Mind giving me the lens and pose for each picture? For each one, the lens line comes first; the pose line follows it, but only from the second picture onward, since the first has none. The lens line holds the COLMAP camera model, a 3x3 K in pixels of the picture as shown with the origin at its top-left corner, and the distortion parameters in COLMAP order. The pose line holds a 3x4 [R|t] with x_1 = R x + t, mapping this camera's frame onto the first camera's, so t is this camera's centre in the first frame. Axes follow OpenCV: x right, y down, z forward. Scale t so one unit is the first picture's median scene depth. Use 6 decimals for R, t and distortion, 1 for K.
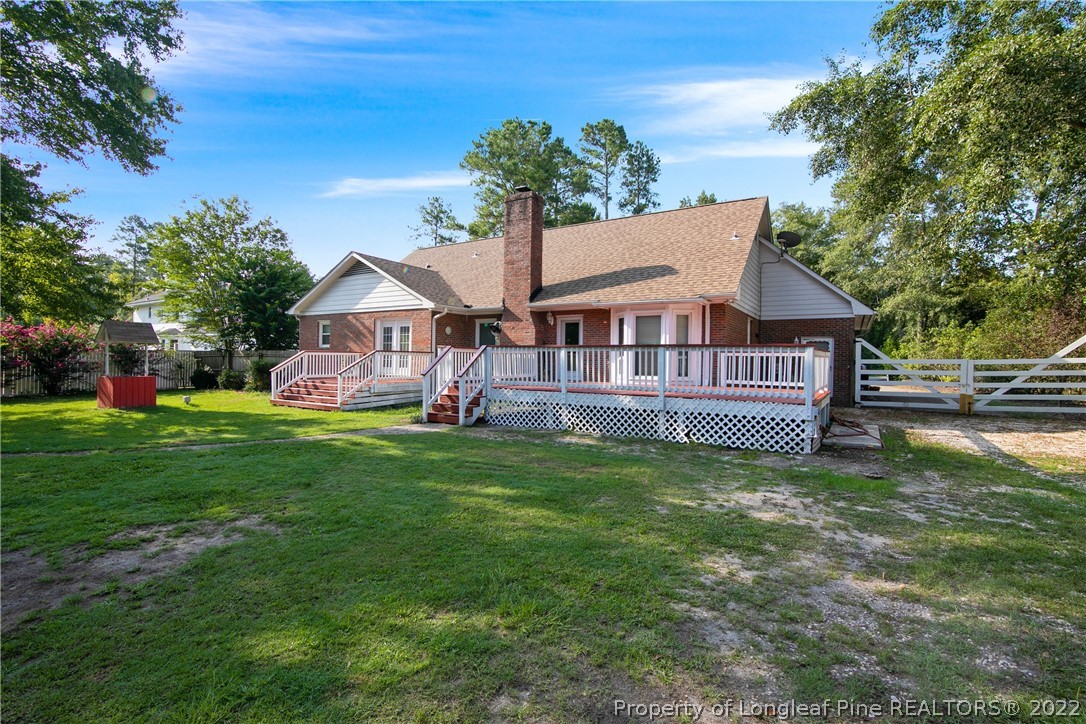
lens RADIAL K [[498.4, 0, 533.8], [0, 498.4, 370.1], [0, 0, 1]] dist [-0.010142, -0.000106]
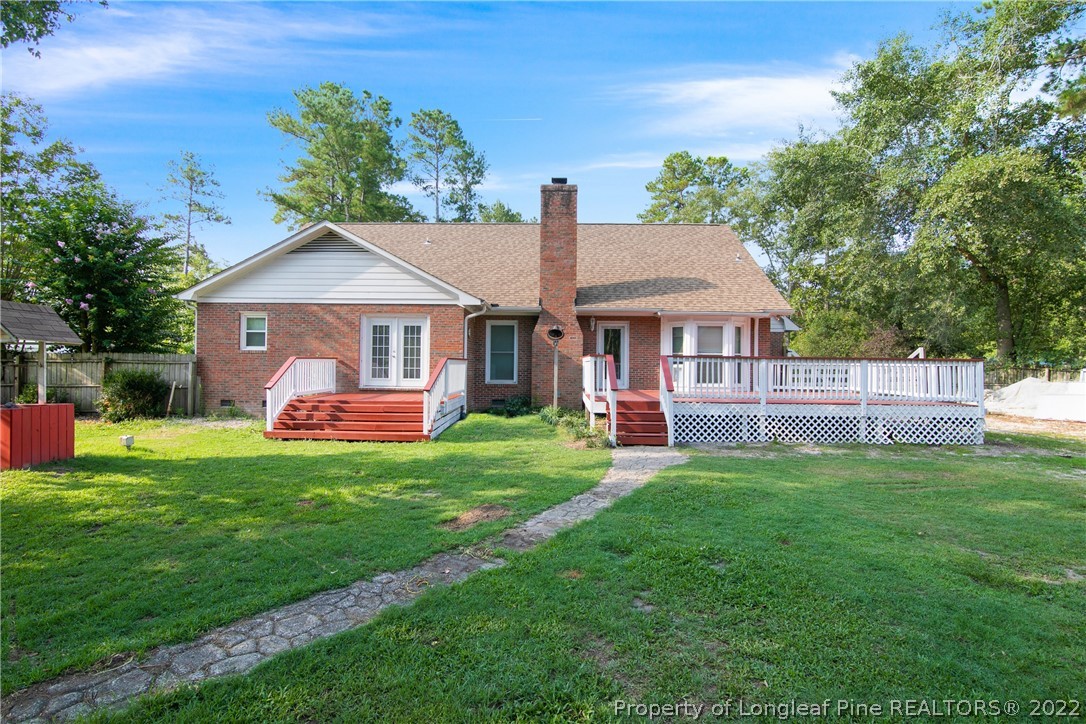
lens RADIAL K [[498.4, 0, 506.5], [0, 498.4, 382.0], [0, 0, 1]] dist [-0.010142, -0.000106]
pose [[0.859830, -0.021677, 0.510119, -0.676734], [0.009353, 0.999599, 0.026714, -0.023276], [-0.510494, -0.018198, 0.859689, 0.309153]]
